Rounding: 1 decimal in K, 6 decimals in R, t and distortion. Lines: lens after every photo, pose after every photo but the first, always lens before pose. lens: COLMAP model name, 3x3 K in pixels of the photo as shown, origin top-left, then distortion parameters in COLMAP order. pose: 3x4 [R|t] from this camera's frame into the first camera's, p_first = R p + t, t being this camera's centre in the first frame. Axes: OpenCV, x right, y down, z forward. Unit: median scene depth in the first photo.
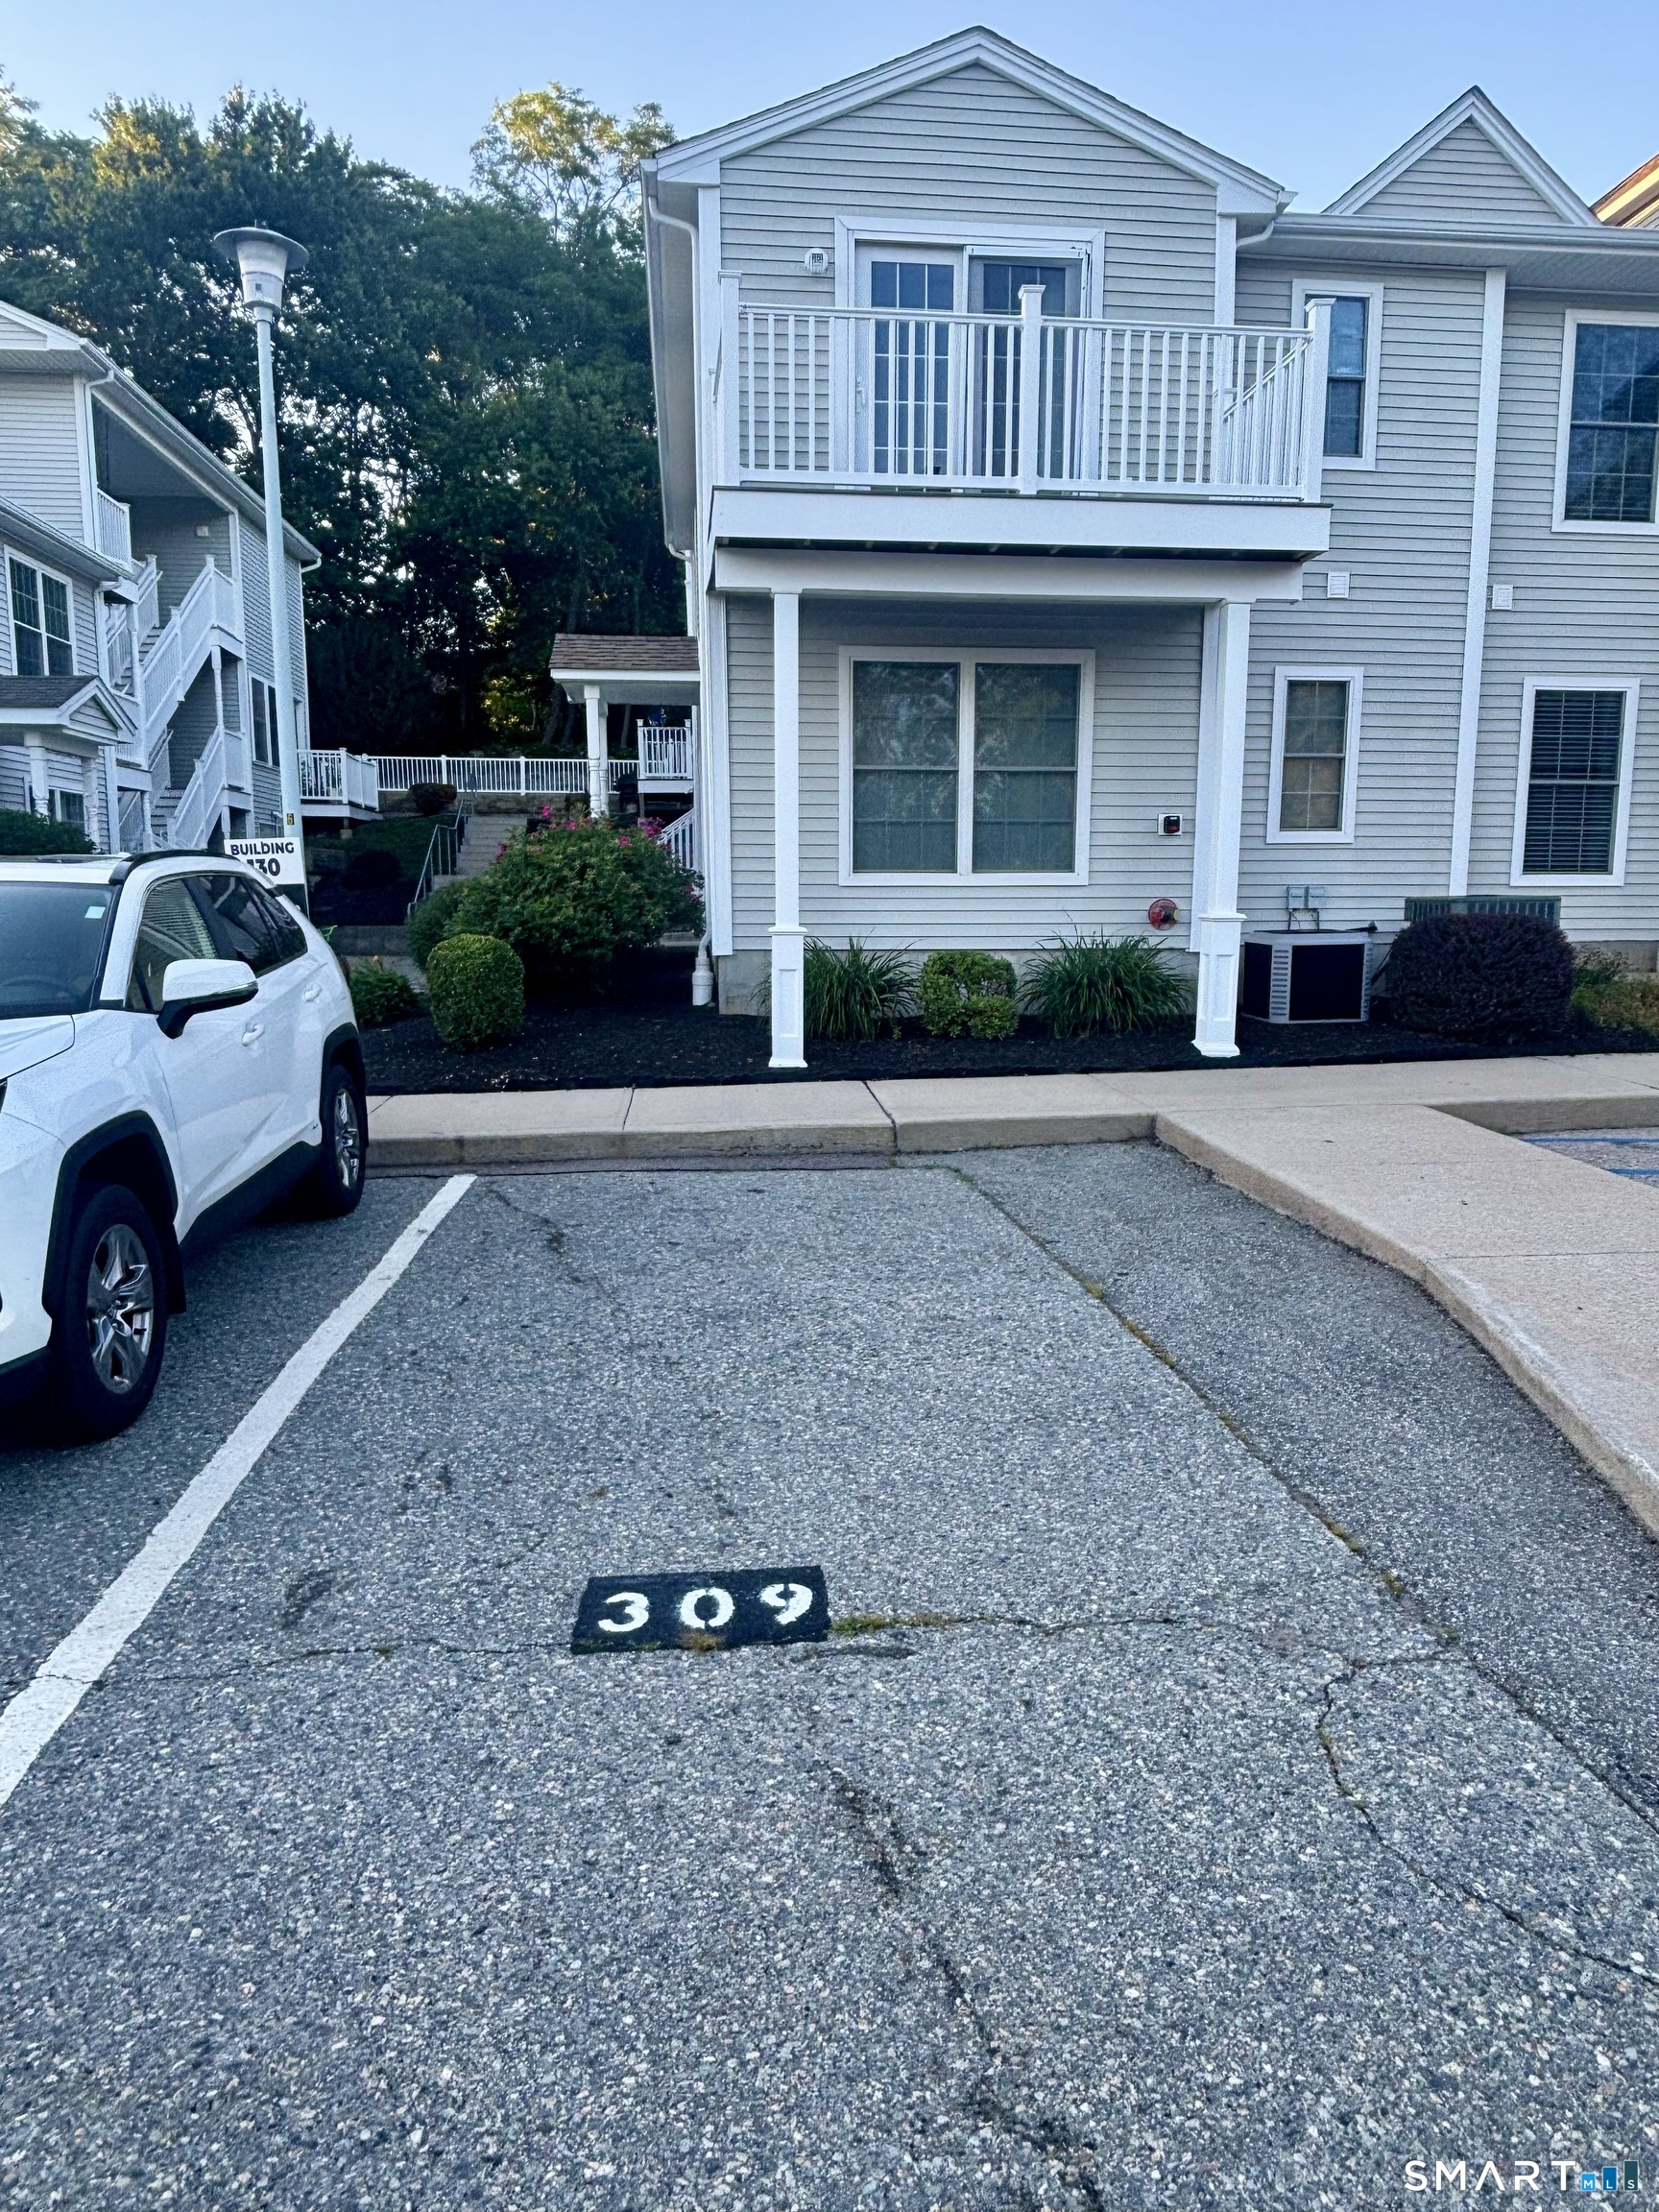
lens RADIAL K [[1442.7, 0, 836.6], [0, 1442.7, 1102.6], [0, 0, 1]] dist [0.027062, -0.027874]
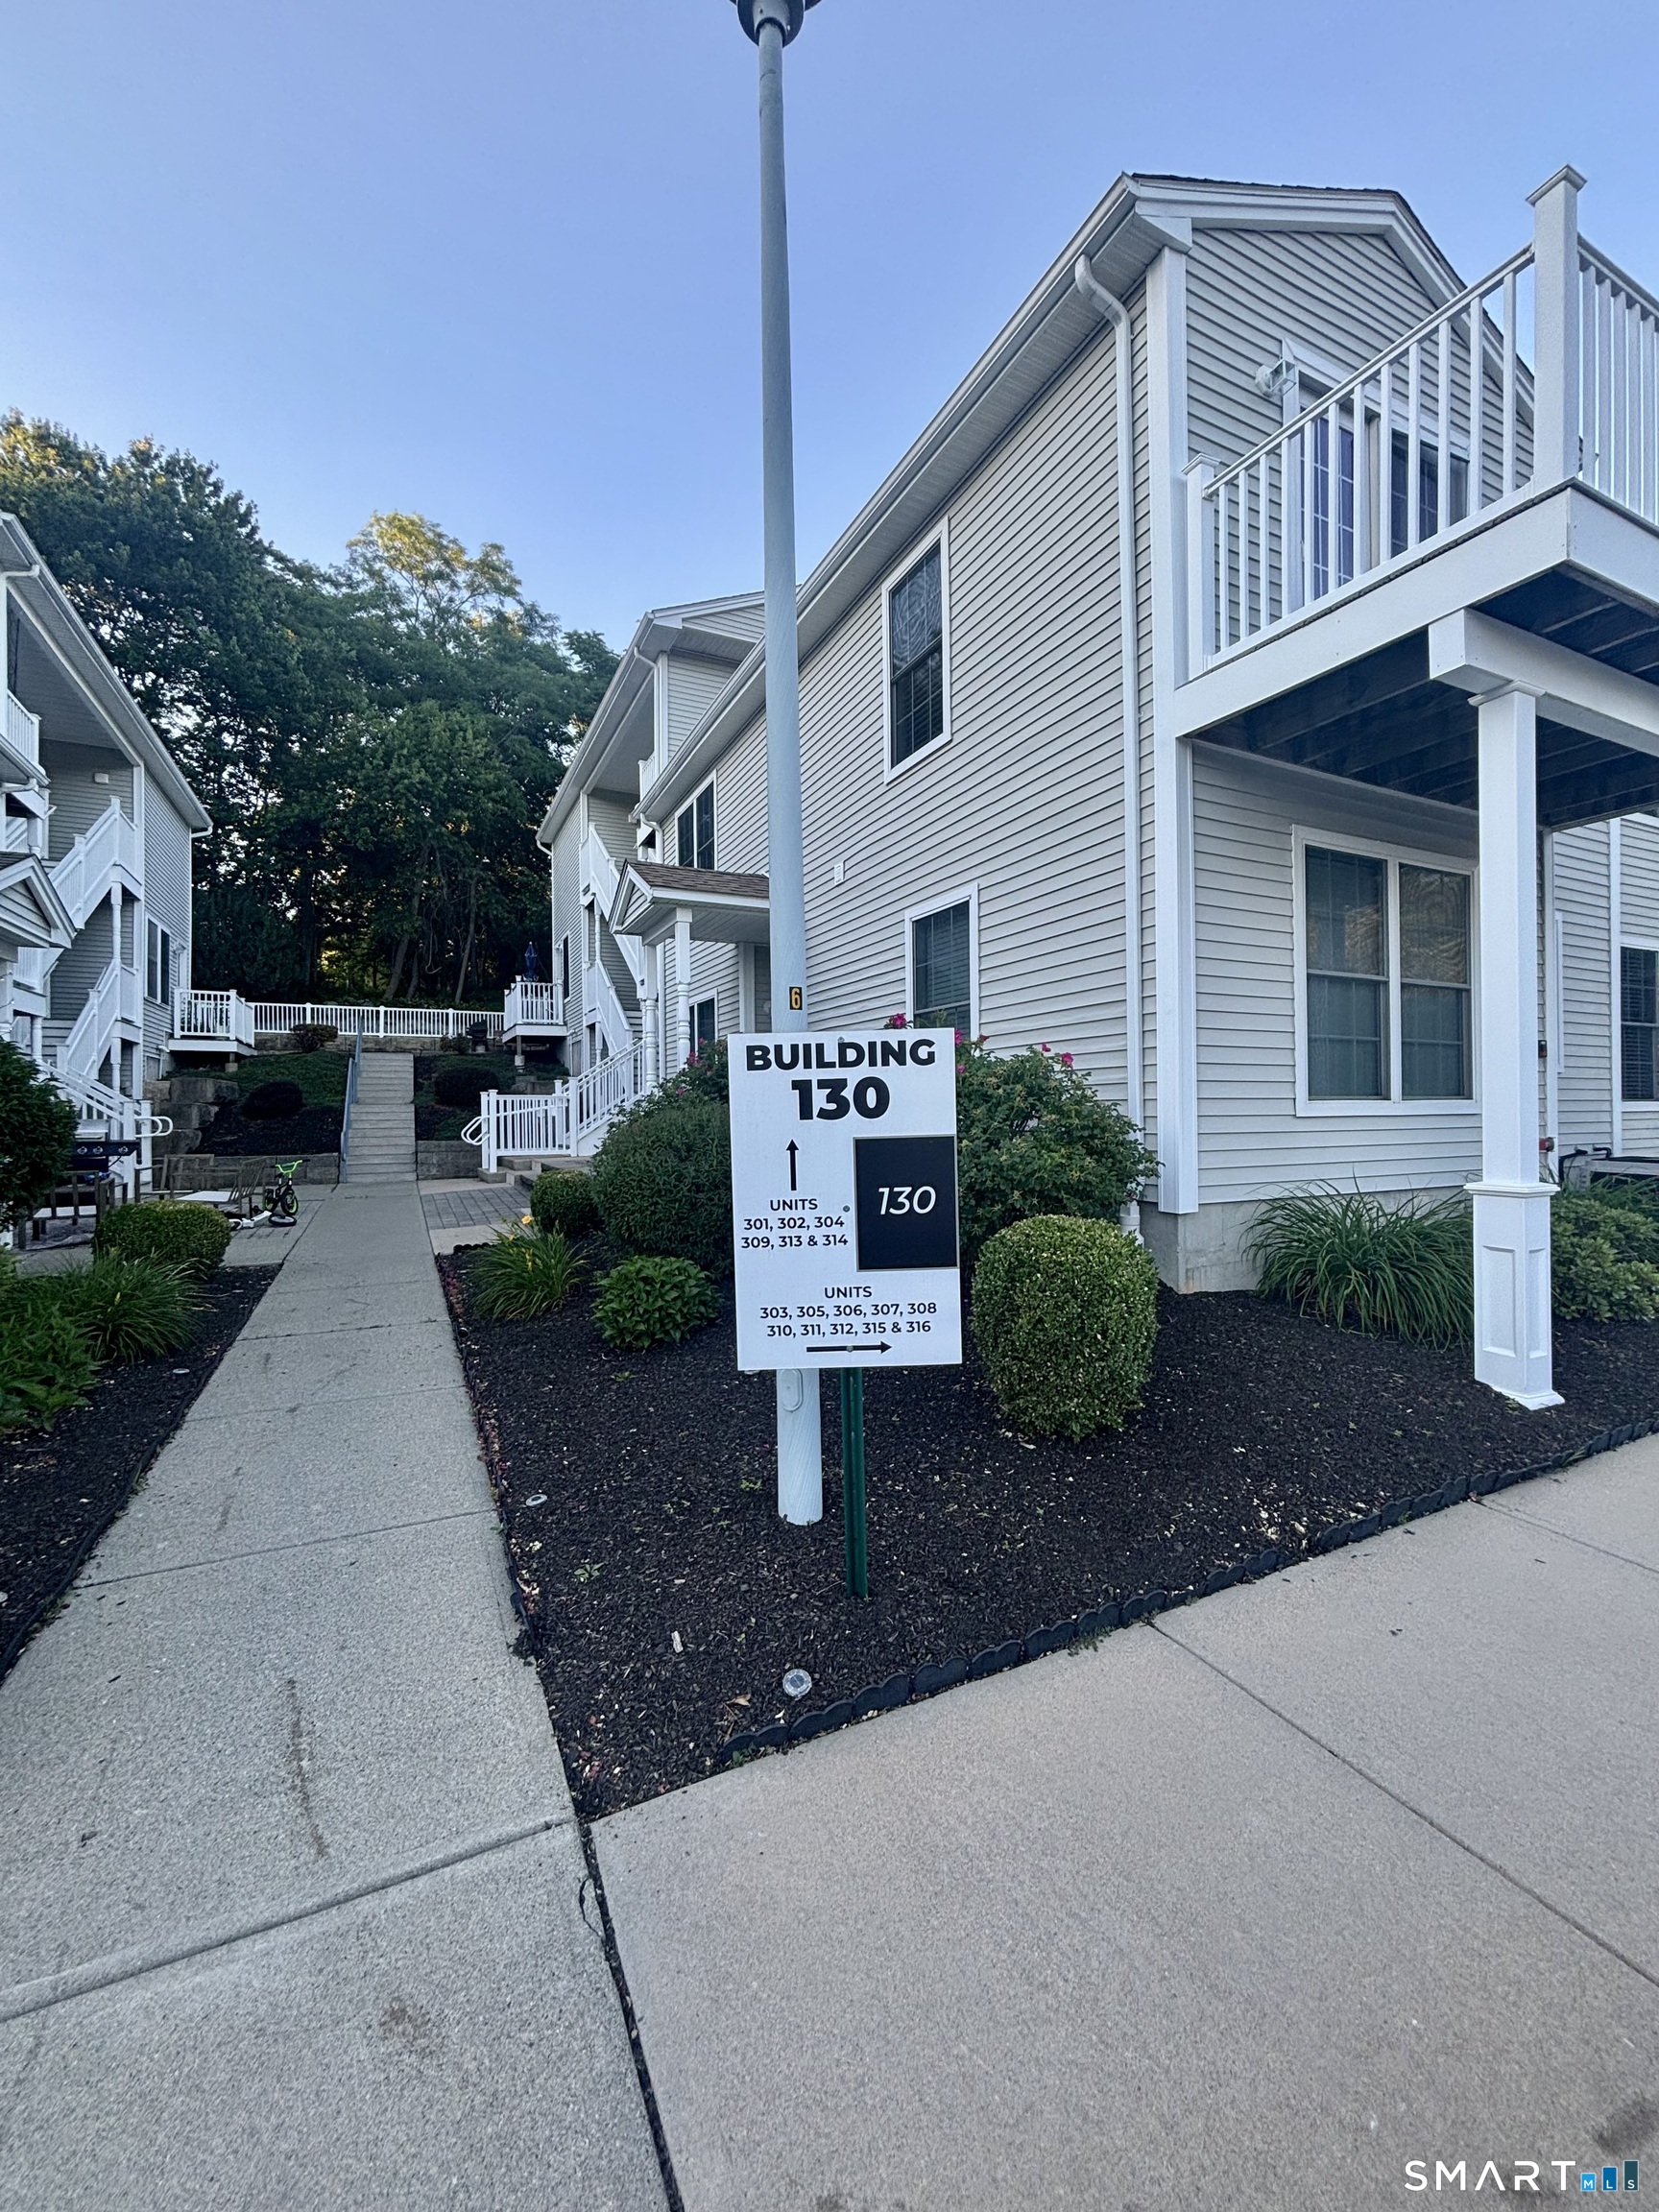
lens RADIAL K [[887.2, 0, 831.4], [0, 887.2, 1103.0], [0, 0, 1]] dist [-0.001813, 0.000173]
pose [[0.937316, -0.006238, 0.348426, -0.412288], [0.059276, 0.988123, -0.141770, -0.106895], [-0.343403, 0.153537, 0.926553, 0.653314]]
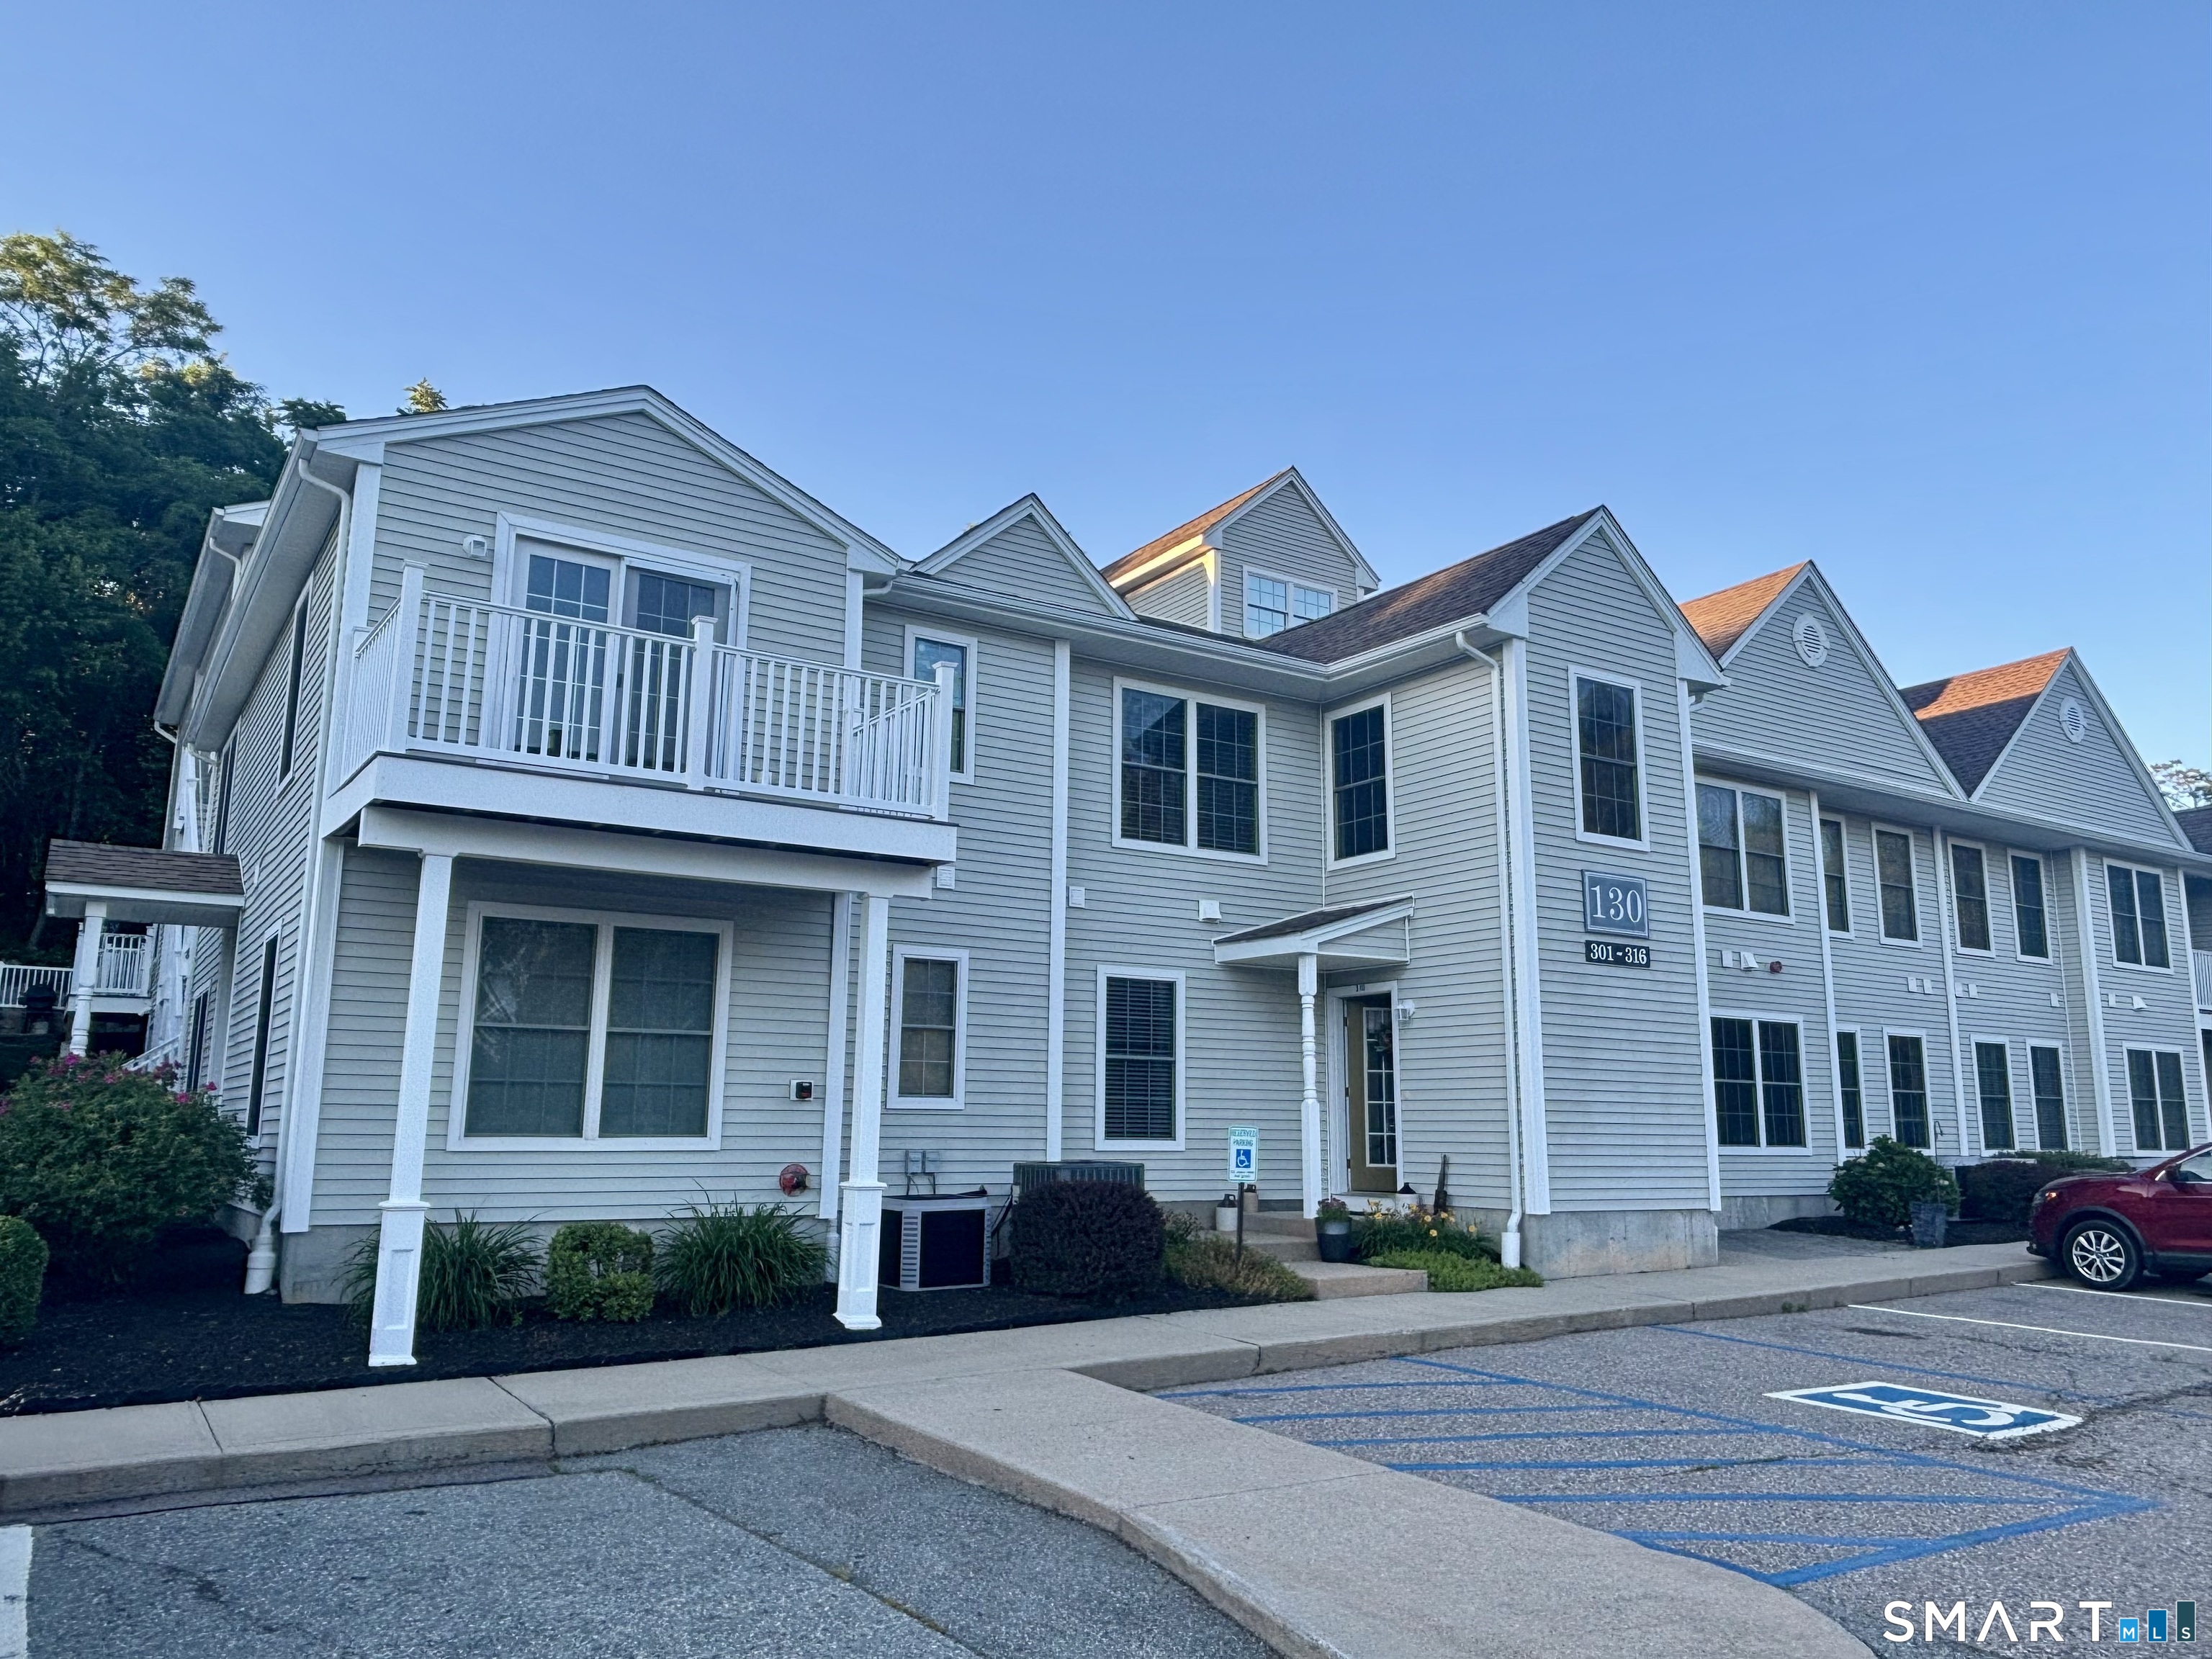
lens RADIAL K [[1622.4, 0, 1110.7], [0, 1622.4, 816.4], [0, 0, 1]] dist [0.019597, -0.029943]
pose [[0.889485, 0.094422, 0.447103, -0.108218], [0.057343, 0.947622, -0.314204, -0.004208], [-0.453353, 0.305118, 0.837481, -0.117028]]
